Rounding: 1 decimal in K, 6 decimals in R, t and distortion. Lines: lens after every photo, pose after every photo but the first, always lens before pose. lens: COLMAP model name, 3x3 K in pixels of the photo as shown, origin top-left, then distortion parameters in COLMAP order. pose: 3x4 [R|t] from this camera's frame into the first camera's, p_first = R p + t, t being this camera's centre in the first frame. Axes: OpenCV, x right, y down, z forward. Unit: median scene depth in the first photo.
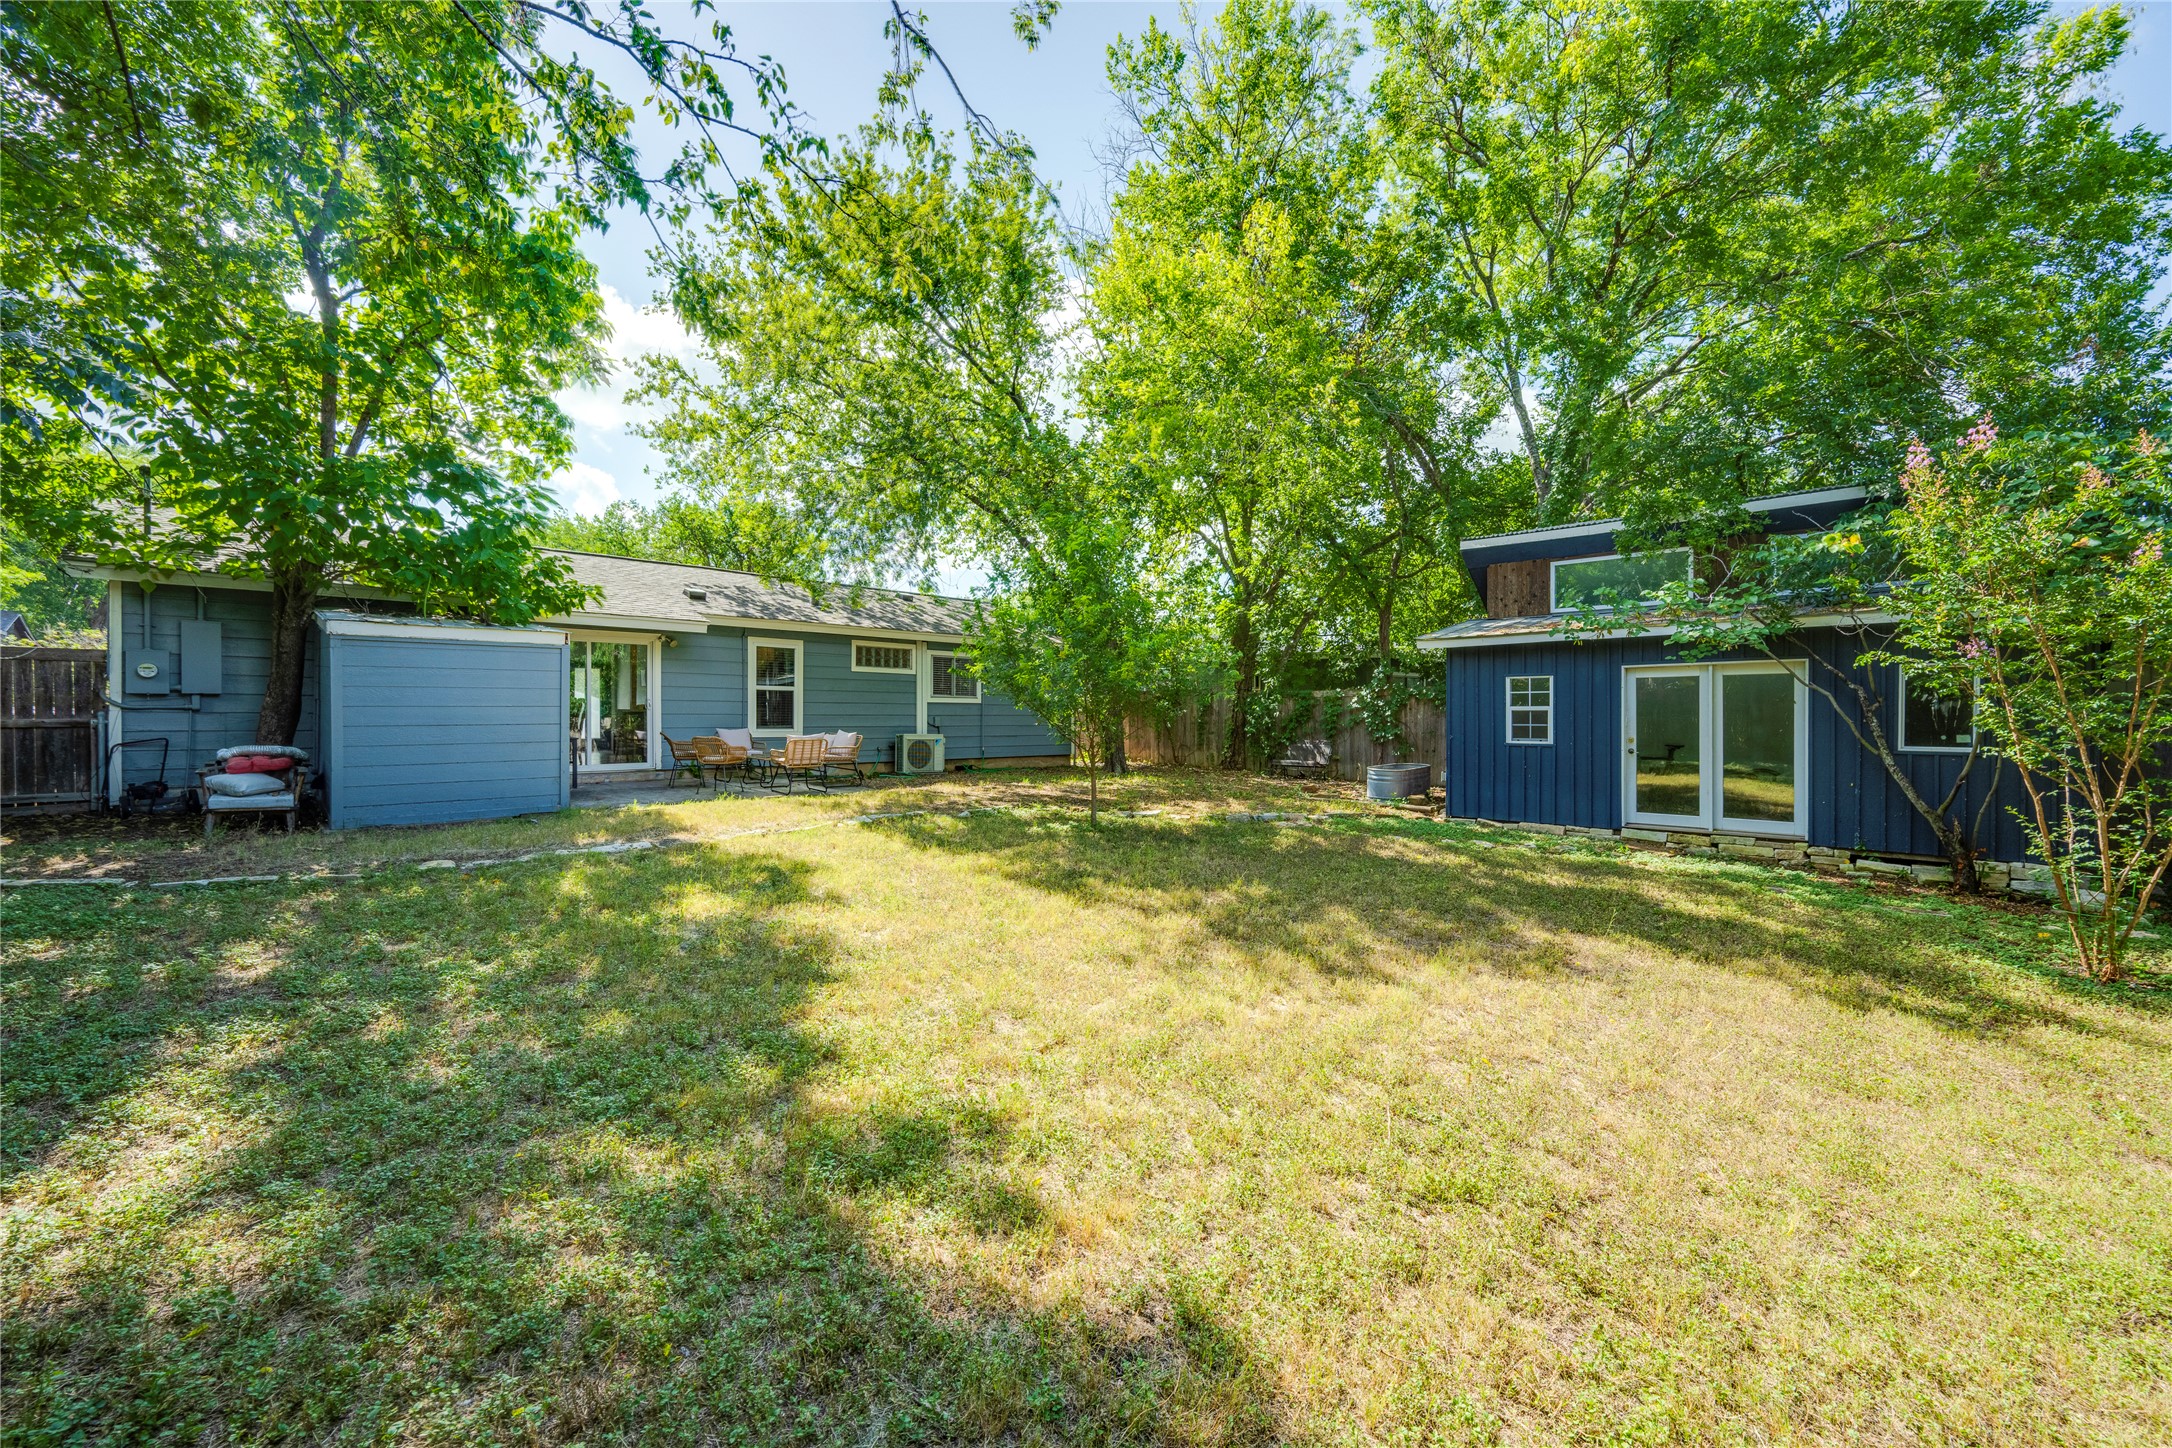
lens RADIAL K [[876.0, 0, 1089.6], [0, 876.0, 719.6], [0, 0, 1]] dist [-0.004818, -0.000274]
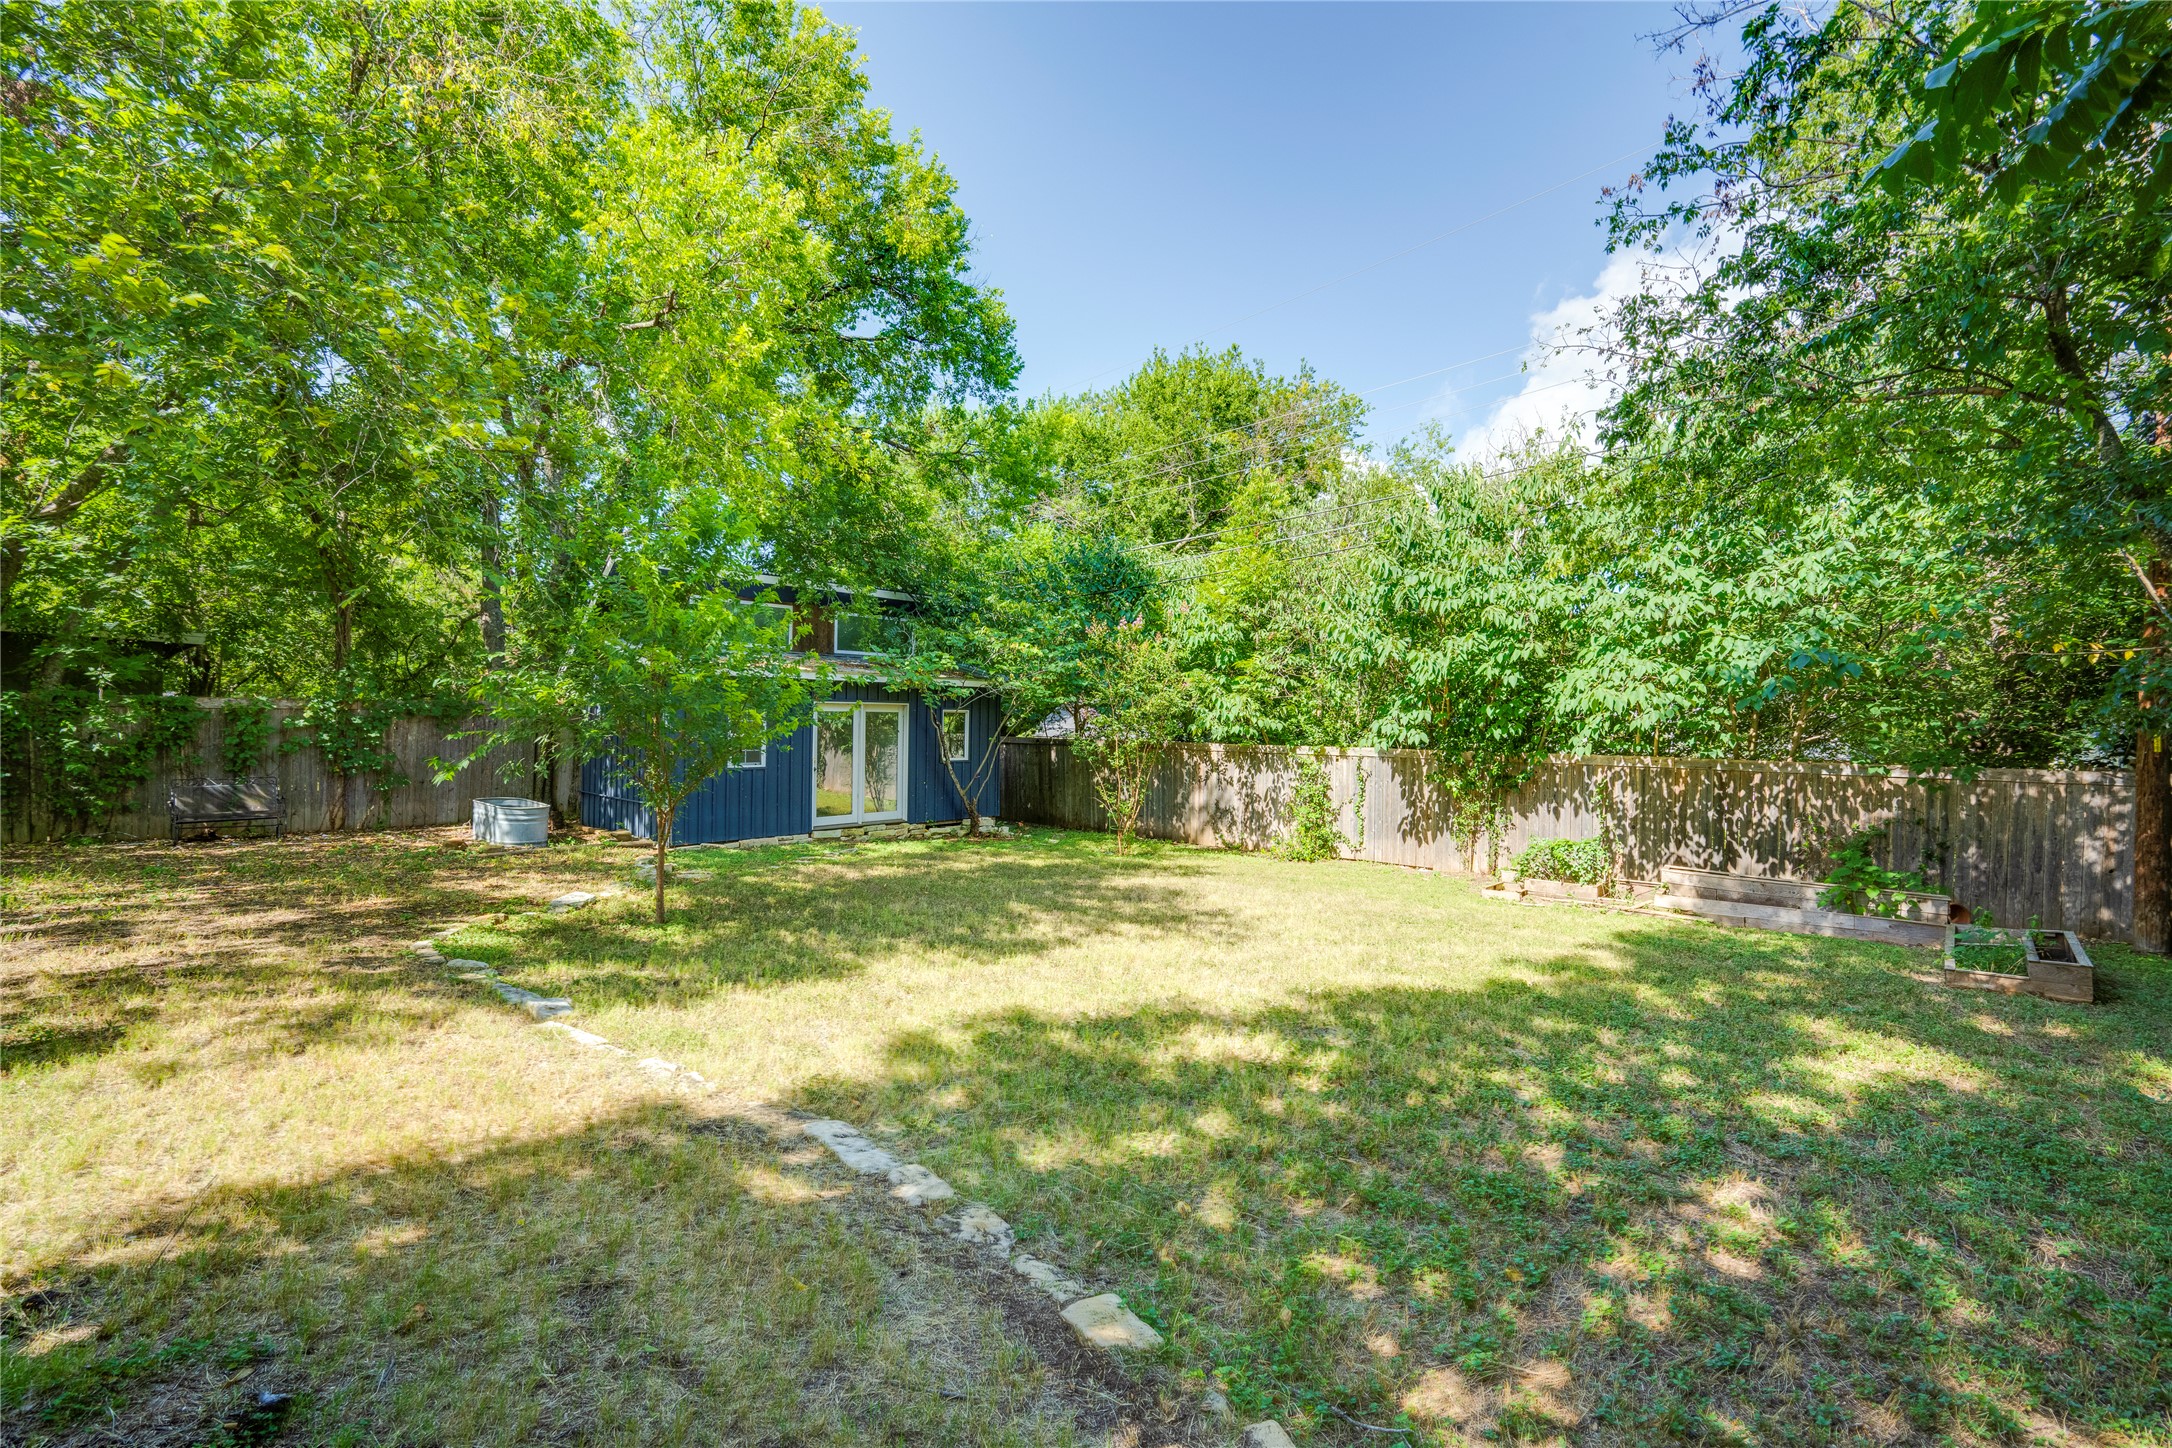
lens RADIAL K [[922.7, 0, 1098.3], [0, 922.7, 736.9], [0, 0, 1]] dist [0.001580, 0.000099]
pose [[-0.060949, -0.022517, 0.997887, -0.669308], [-0.012995, 0.999679, 0.021764, -0.040997], [-0.998056, -0.011641, -0.061222, 0.613158]]
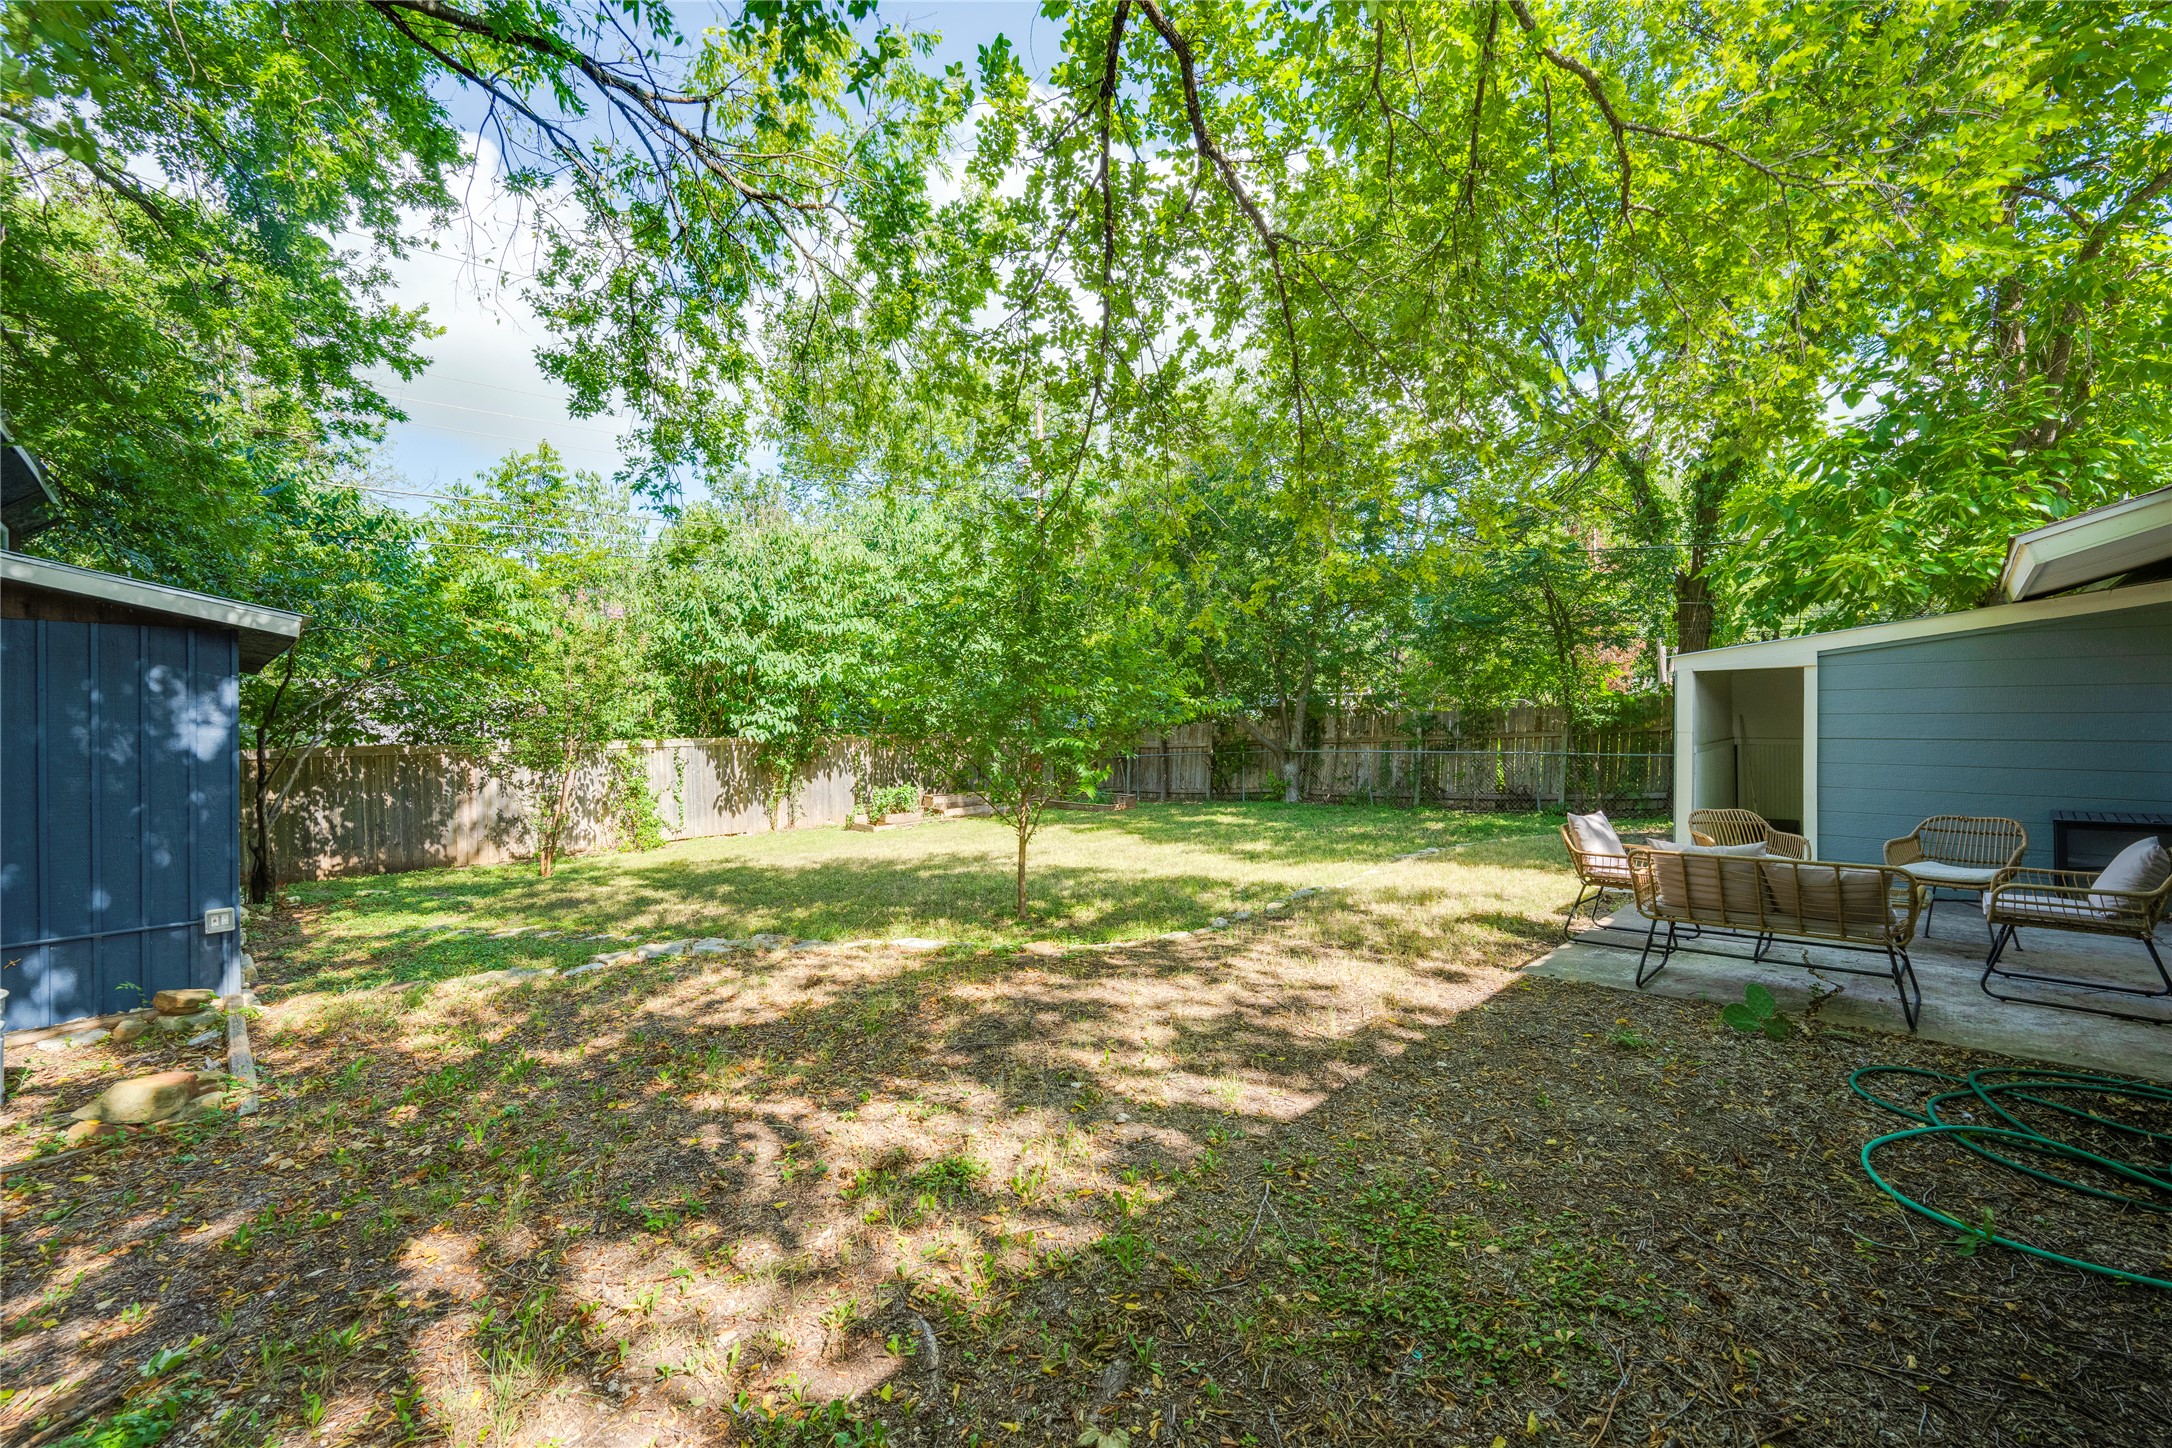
lens RADIAL K [[876.0, 0, 1089.6], [0, 876.0, 719.6], [0, 0, 1]] dist [-0.004818, -0.000274]
pose [[-0.999921, 0.005173, -0.011469, -0.039389], [0.005048, 0.999928, 0.010917, -0.044654], [0.011525, 0.010858, -0.999875, 1.526641]]
